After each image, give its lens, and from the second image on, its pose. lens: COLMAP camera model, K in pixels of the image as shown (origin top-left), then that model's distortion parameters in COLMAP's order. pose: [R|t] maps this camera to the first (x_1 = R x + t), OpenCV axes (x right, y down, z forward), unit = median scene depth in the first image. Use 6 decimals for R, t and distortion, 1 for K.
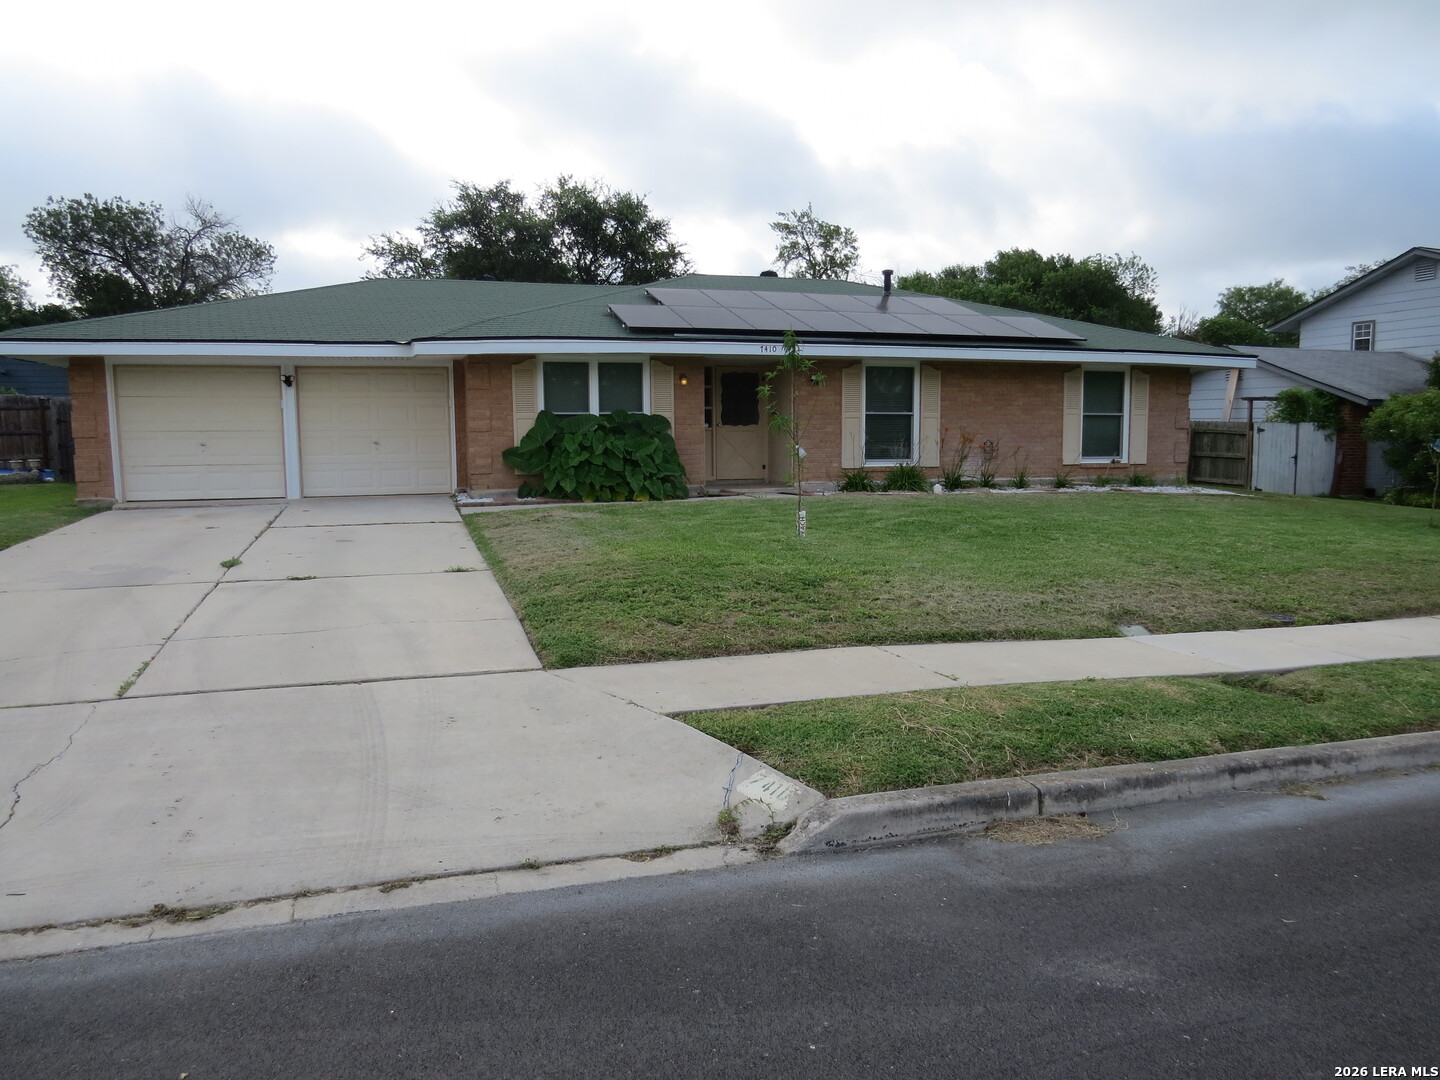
lens RADIAL K [[1026.8, 0, 724.1], [0, 1026.8, 540.4], [0, 0, 1]] dist [-0.022188, -0.002439]
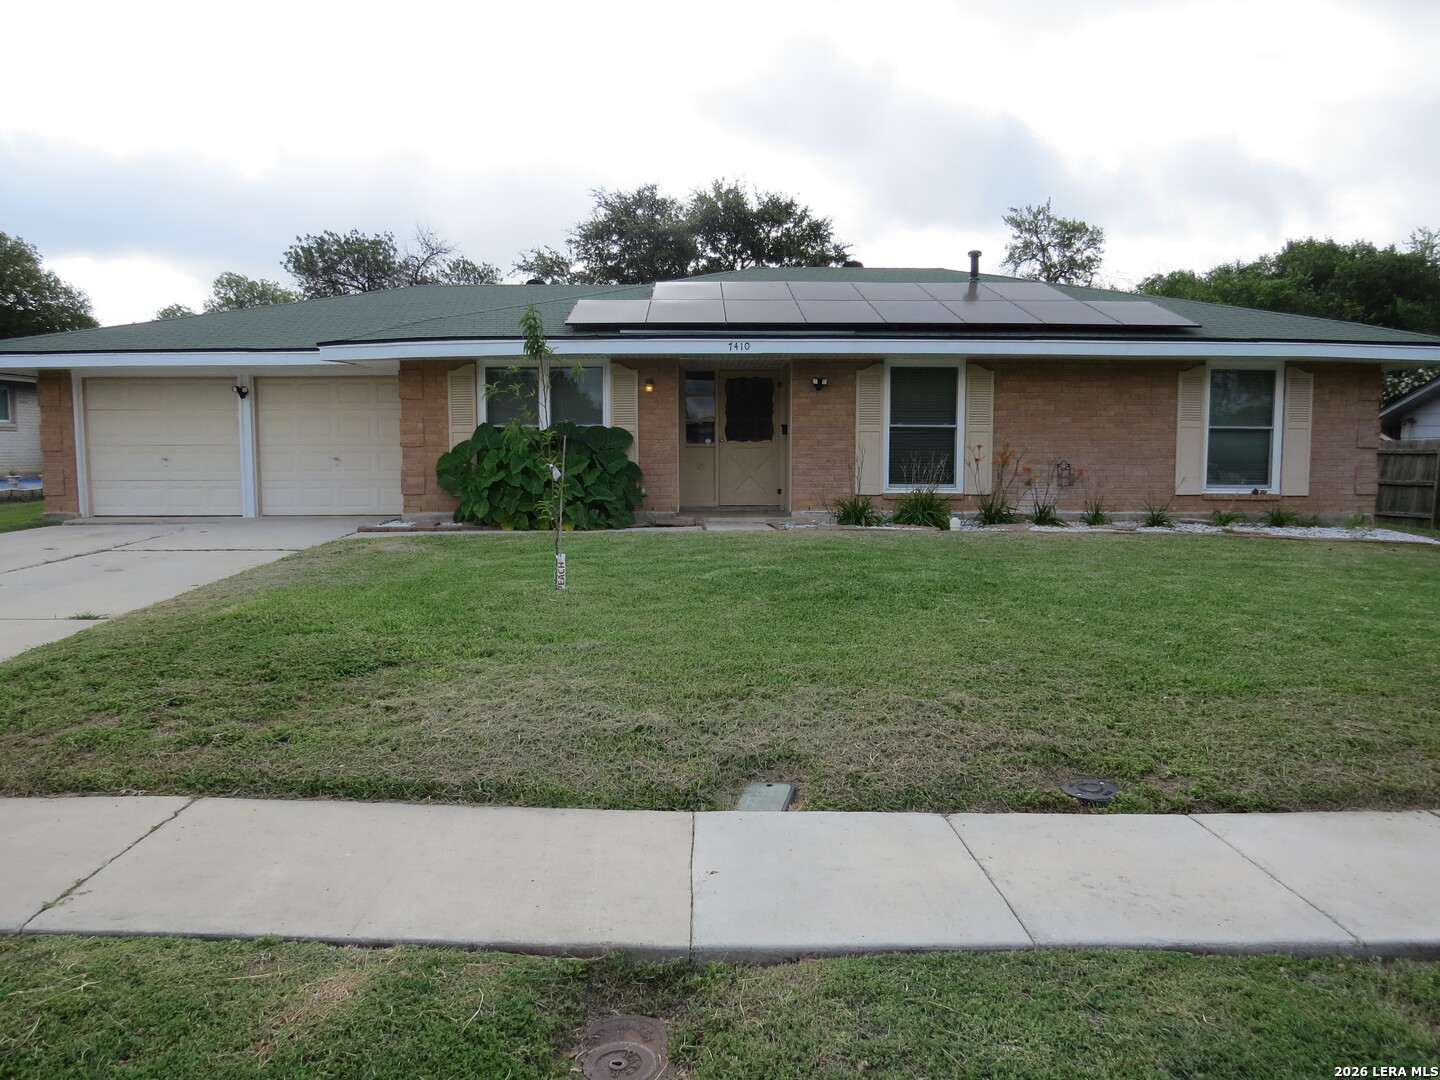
lens RADIAL K [[1026.8, 0, 724.1], [0, 1026.8, 540.4], [0, 0, 1]] dist [-0.022188, -0.002439]
pose [[0.957655, 0.029679, -0.286386, 0.244691], [-0.035360, 0.999267, -0.014686, -0.019264], [0.285740, 0.024191, 0.958002, 0.204234]]
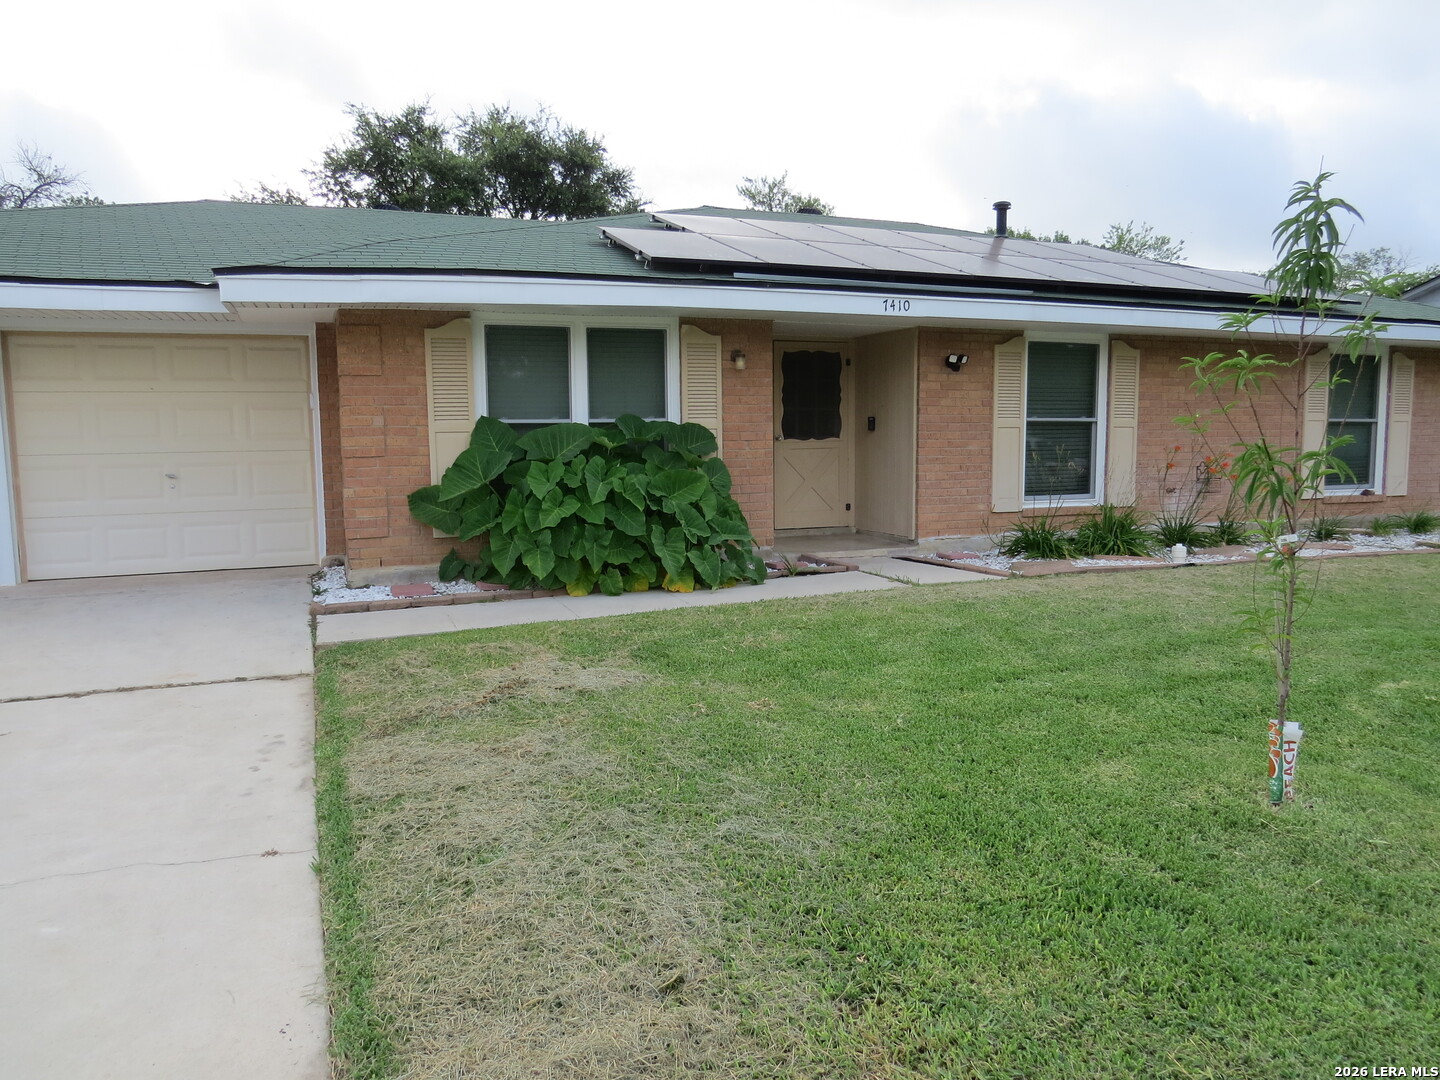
lens RADIAL K [[1026.8, 0, 724.1], [0, 1026.8, 540.4], [0, 0, 1]] dist [-0.022188, -0.002439]
pose [[0.997276, -0.008714, 0.073243, -0.083271], [0.008553, 0.999960, 0.002516, -0.056352], [-0.073262, -0.001883, 0.997311, 0.414127]]
